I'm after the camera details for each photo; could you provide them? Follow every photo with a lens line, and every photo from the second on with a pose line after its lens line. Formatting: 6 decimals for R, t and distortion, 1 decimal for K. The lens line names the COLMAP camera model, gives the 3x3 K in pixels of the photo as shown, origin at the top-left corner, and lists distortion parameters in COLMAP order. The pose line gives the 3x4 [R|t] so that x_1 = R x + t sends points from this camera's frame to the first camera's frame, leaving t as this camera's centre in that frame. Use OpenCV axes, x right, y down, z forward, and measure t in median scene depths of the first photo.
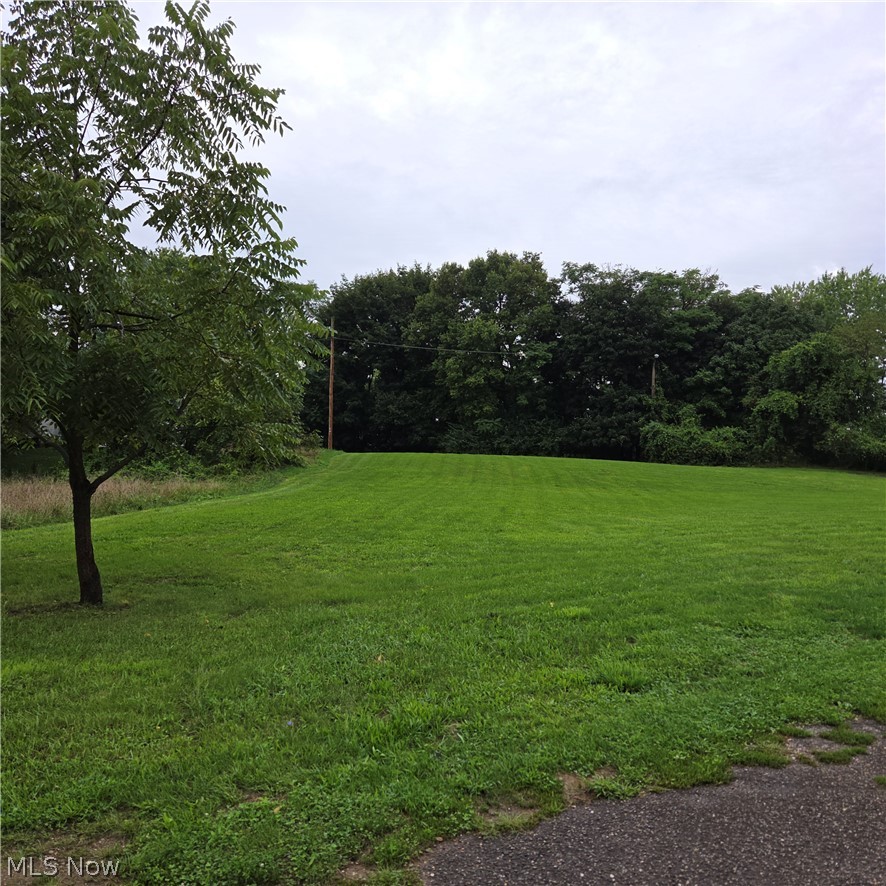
lens RADIAL K [[787.9, 0, 458.7], [0, 787.9, 441.5], [0, 0, 1]] dist [0.091236, -0.080124]
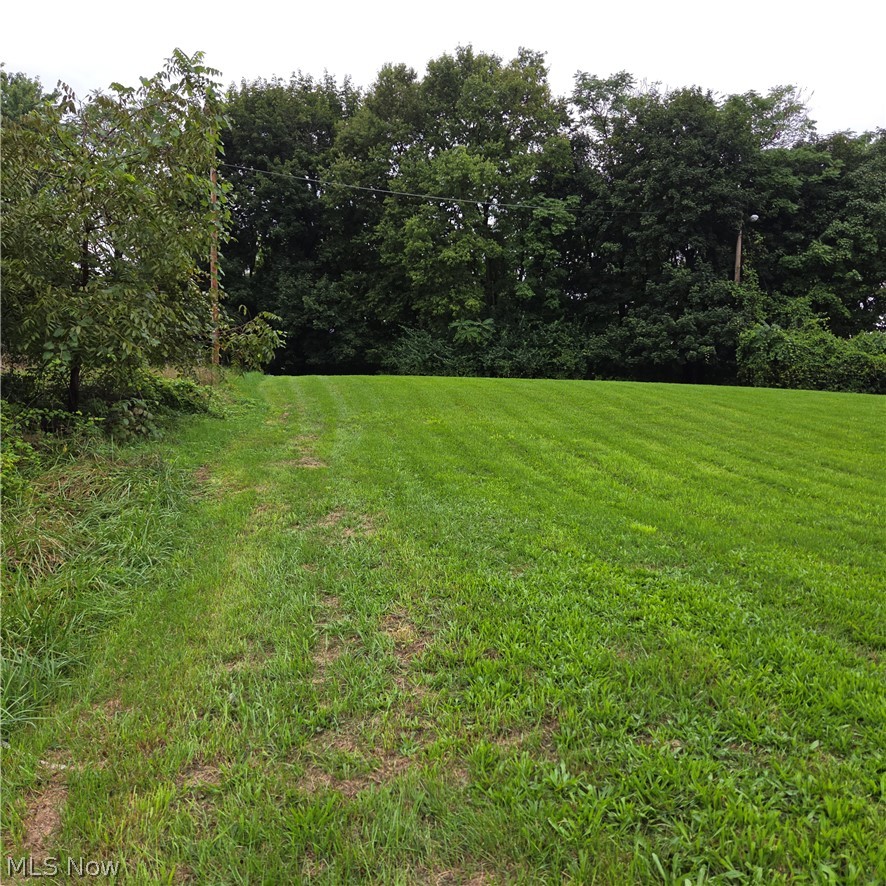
lens RADIAL K [[787.9, 0, 454.5], [0, 787.9, 440.9], [0, 0, 1]] dist [0.091236, -0.080124]
pose [[0.980184, -0.018000, 0.197270, -0.101954], [-0.002067, 0.994879, 0.101047, 0.003712], [-0.198079, -0.099453, 0.975128, 0.384581]]
